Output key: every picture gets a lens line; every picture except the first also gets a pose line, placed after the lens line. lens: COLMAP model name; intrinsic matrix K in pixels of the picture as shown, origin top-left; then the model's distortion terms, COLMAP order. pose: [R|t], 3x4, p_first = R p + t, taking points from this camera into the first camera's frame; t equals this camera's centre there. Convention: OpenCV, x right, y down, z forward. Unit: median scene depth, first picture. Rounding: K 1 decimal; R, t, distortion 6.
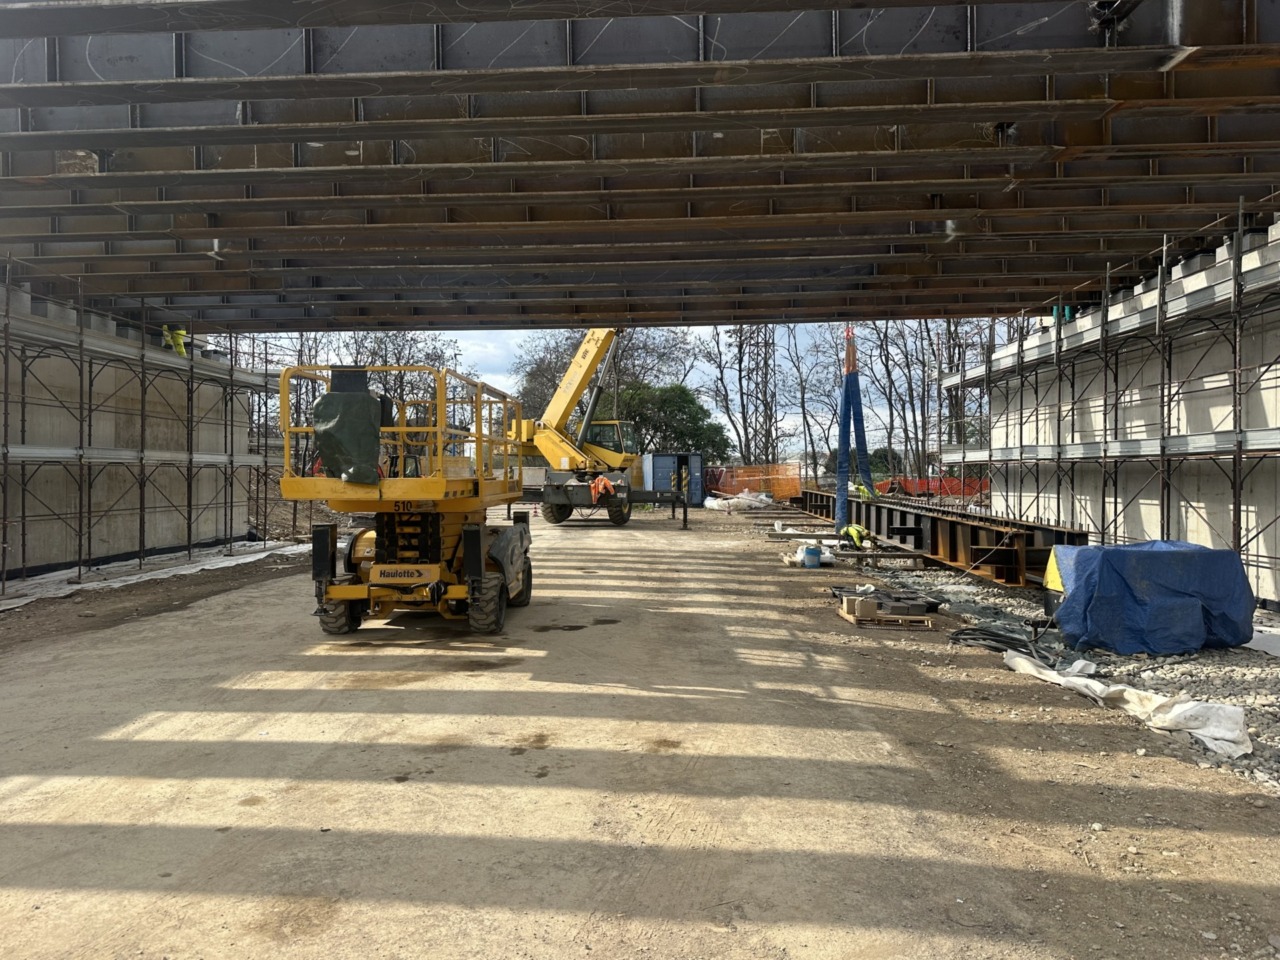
lens RADIAL K [[950.0, 0, 636.6], [0, 950.0, 478.5], [0, 0, 1]] dist [0.057687, -0.052676]
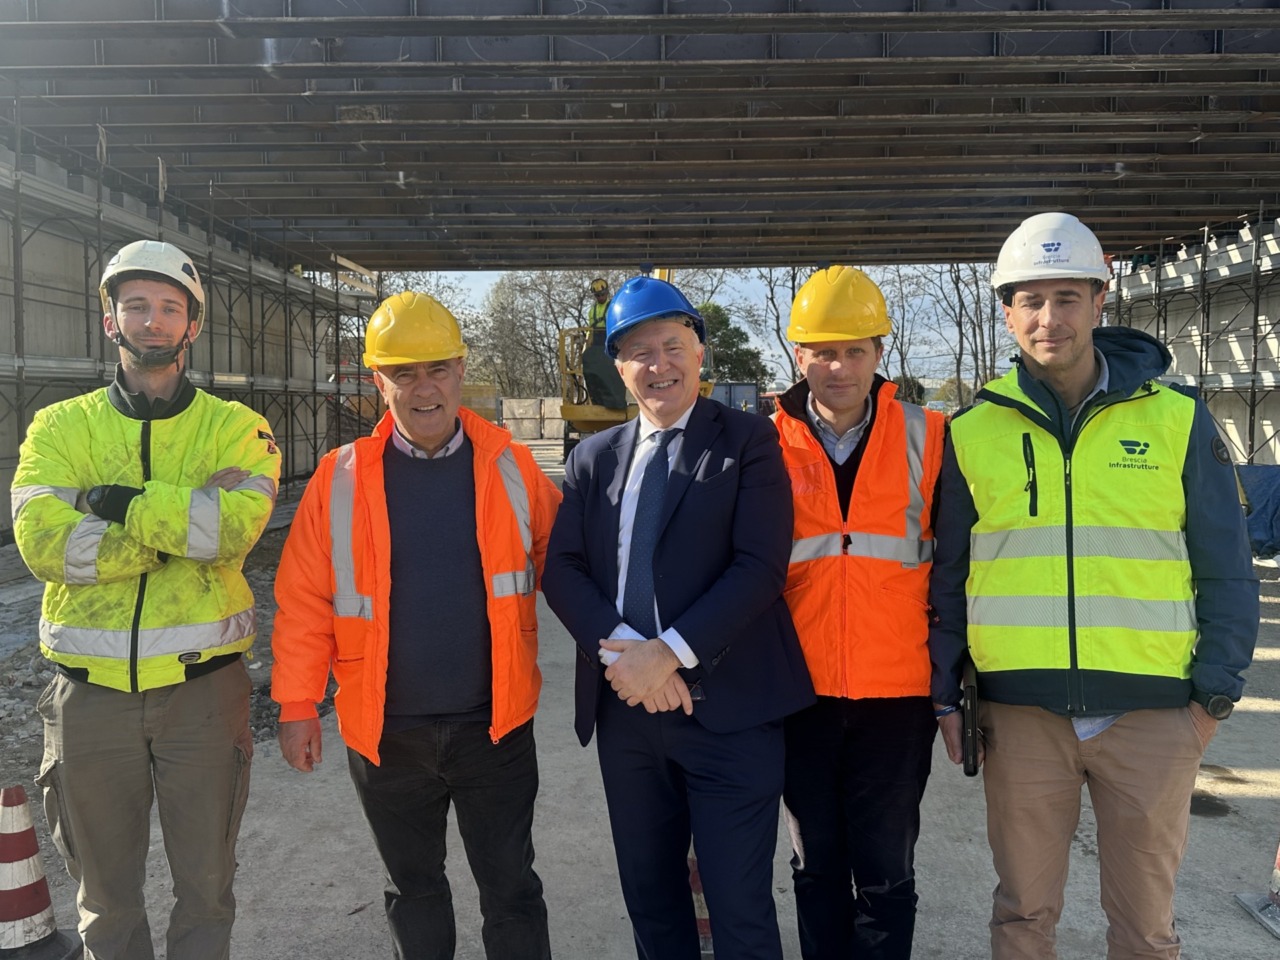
lens RADIAL K [[1156.5, 0, 643.7], [0, 1156.5, 481.7], [0, 0, 1]] dist [0.054374, -0.027823]
pose [[0.999096, -0.000359, 0.042514, -0.077531], [-0.002167, 0.998235, 0.059356, 0.002180], [-0.042460, -0.059394, 0.997331, -0.083117]]
